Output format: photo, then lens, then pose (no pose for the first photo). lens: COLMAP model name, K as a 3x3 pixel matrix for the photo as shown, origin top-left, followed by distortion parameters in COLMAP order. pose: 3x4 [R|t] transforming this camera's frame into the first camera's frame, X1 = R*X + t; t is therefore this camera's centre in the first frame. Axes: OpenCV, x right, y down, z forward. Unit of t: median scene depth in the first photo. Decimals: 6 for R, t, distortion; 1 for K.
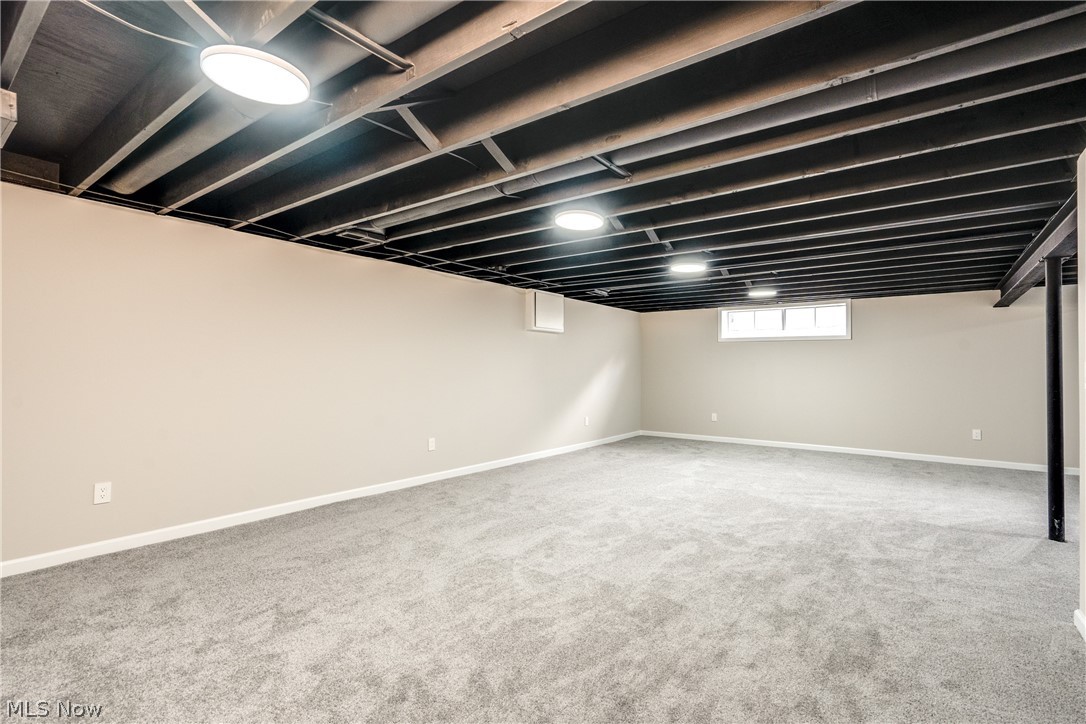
lens RADIAL K [[494.4, 0, 542.5], [0, 494.4, 365.0], [0, 0, 1]] dist [-0.003414, 0.000543]
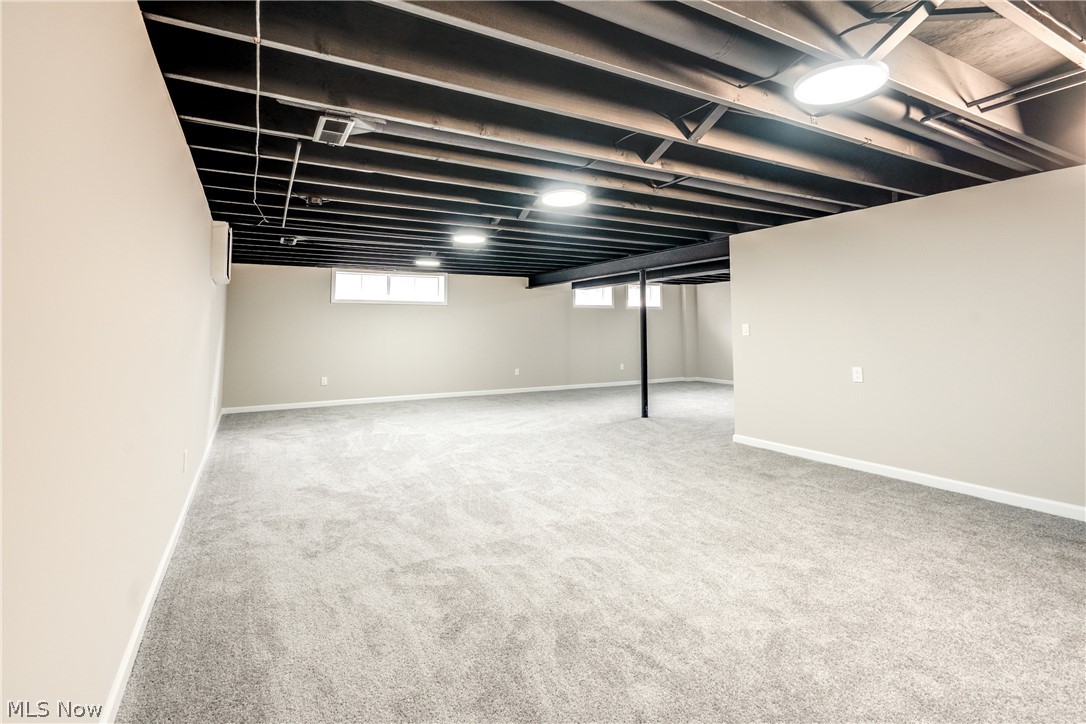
lens RADIAL K [[494.4, 0, 542.5], [0, 494.4, 365.0], [0, 0, 1]] dist [-0.003414, 0.000543]
pose [[0.417189, -0.077288, 0.905527, -0.732418], [0.000003, 0.996377, 0.085041, -0.016794], [-0.908820, -0.035475, 0.415678, 0.449859]]
